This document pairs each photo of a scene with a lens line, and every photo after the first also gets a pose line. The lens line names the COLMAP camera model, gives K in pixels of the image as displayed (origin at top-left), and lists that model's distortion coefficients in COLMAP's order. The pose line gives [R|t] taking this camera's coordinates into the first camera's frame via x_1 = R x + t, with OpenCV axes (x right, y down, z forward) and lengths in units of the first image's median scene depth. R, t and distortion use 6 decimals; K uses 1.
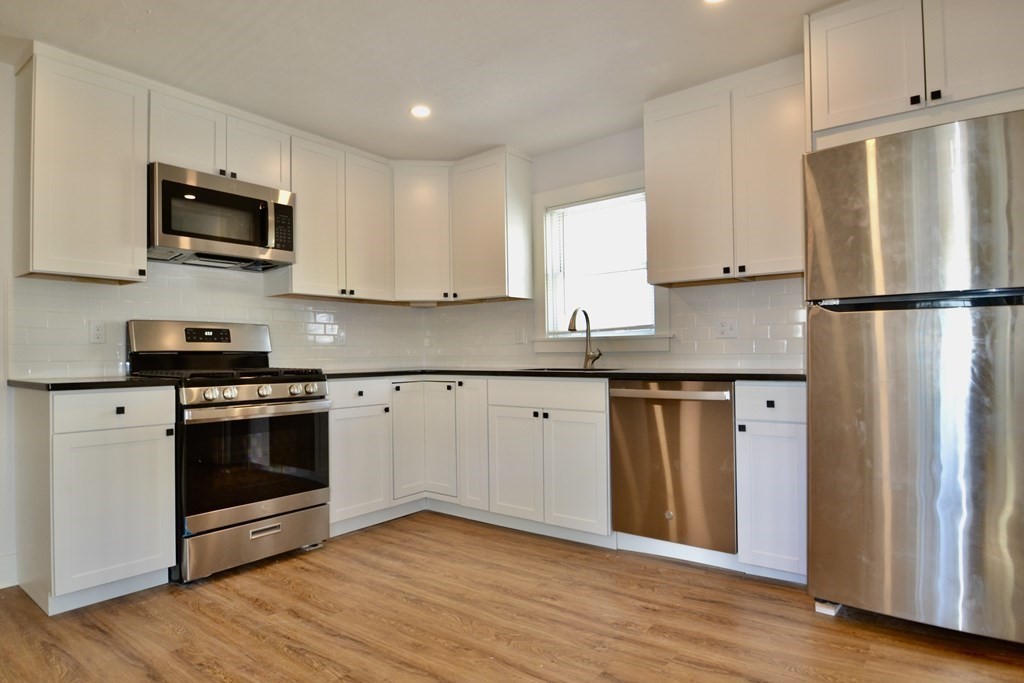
lens RADIAL K [[587.0, 0, 492.0], [0, 587.0, 350.5], [0, 0, 1]] dist [-0.024007, -0.001771]
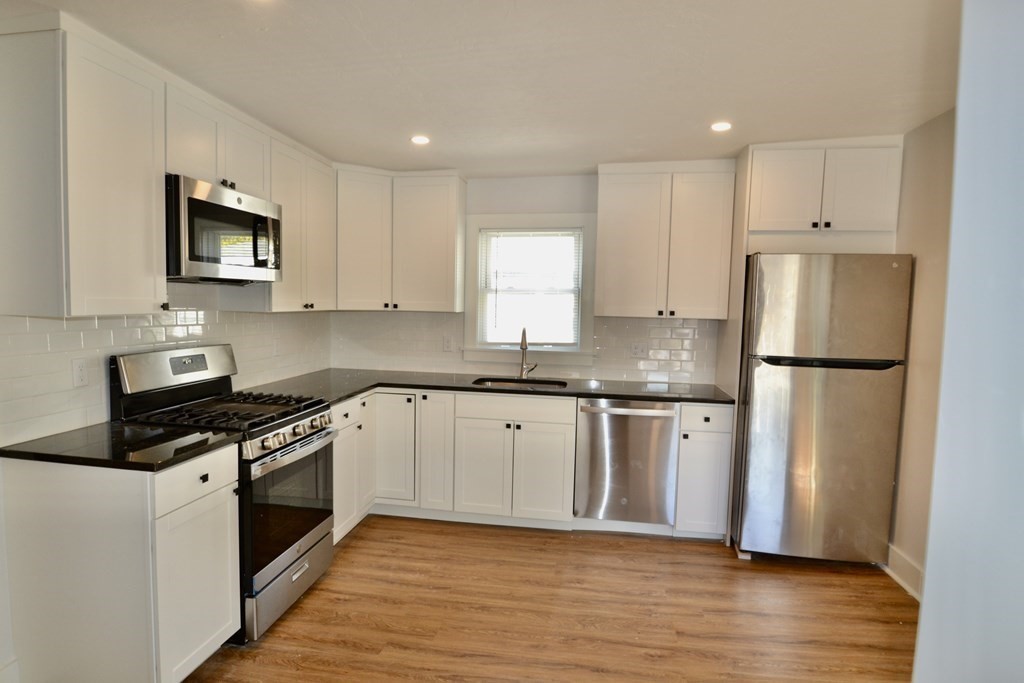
lens RADIAL K [[587.0, 0, 490.3], [0, 587.0, 350.7], [0, 0, 1]] dist [-0.024007, -0.001771]
pose [[0.878066, -0.010420, 0.478425, -0.567726], [-0.034912, 0.995704, 0.085761, -0.152853], [-0.477263, -0.092007, 0.873930, 0.024392]]
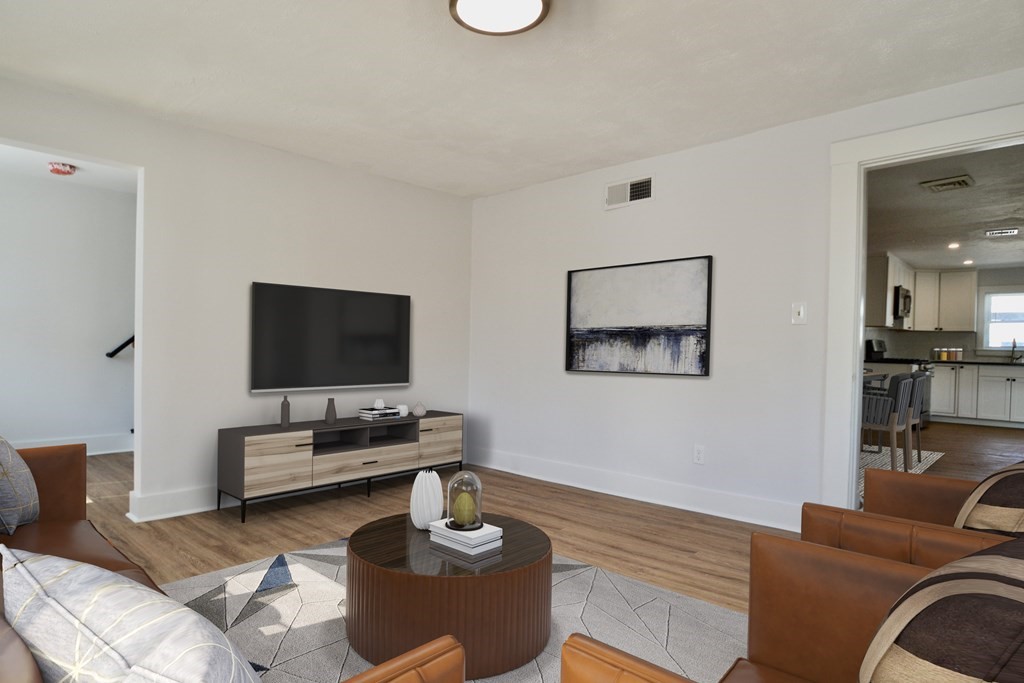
lens RADIAL K [[587.0, 0, 511.8], [0, 587.0, 349.2], [0, 0, 1]] dist [-0.024007, -0.001771]
pose [[0.994465, 0.031688, -0.100175, -2.083340], [-0.030829, 0.999474, 0.010105, 0.018216], [0.100443, -0.006961, 0.994918, -1.969433]]
